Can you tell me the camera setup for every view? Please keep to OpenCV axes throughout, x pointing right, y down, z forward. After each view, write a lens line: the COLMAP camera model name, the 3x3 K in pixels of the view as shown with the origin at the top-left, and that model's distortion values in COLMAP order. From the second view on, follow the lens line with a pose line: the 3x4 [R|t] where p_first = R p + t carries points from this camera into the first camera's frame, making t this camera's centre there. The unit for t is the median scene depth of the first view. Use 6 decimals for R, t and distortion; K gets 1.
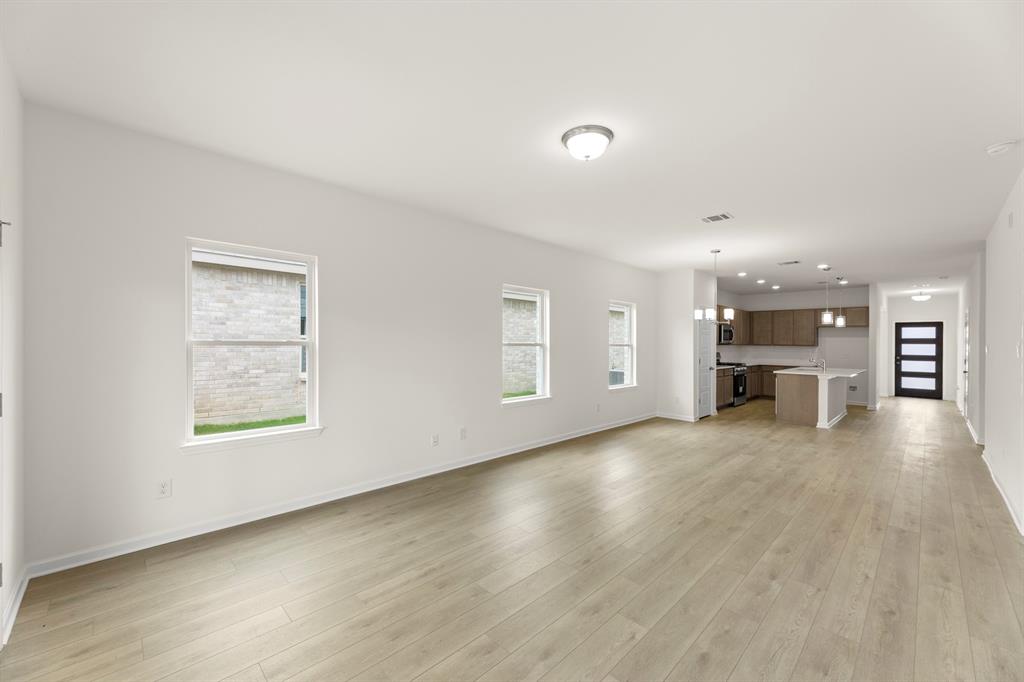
lens RADIAL K [[404.7, 0, 511.6], [0, 404.7, 339.6], [0, 0, 1]] dist [0.002005, 0.000810]
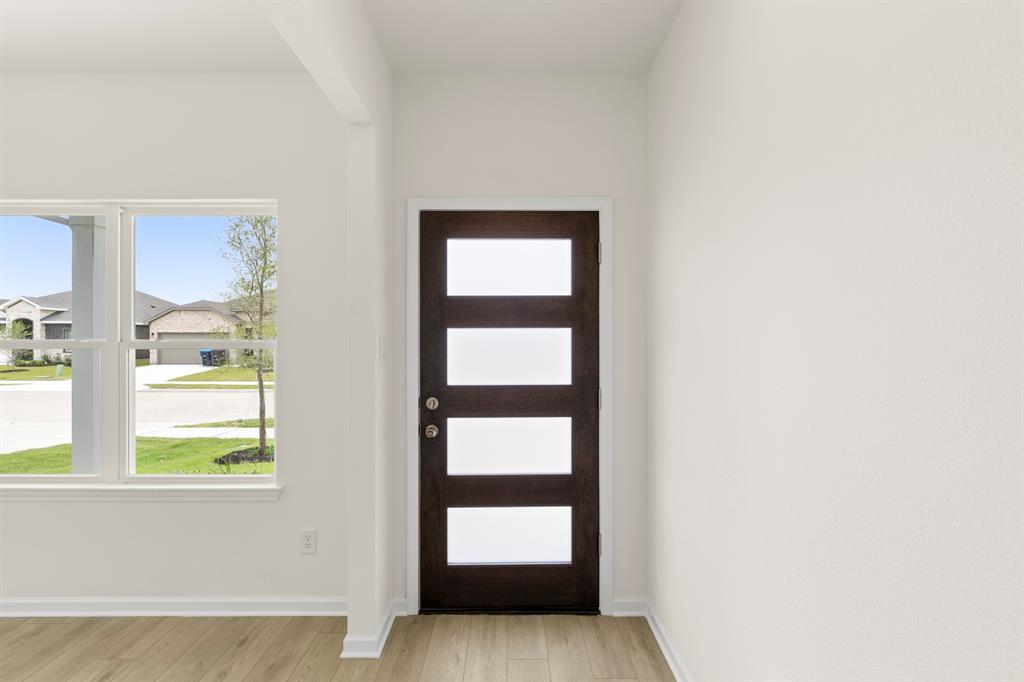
lens RADIAL K [[488.1, 0, 503.2], [0, 488.1, 336.7], [0, 0, 1]] dist [0.002595, -0.000587]
pose [[0.672804, -0.011107, 0.739737, 1.216490], [0.003172, 0.999921, 0.012129, 0.018289], [-0.739814, -0.005814, 0.672787, 1.242084]]
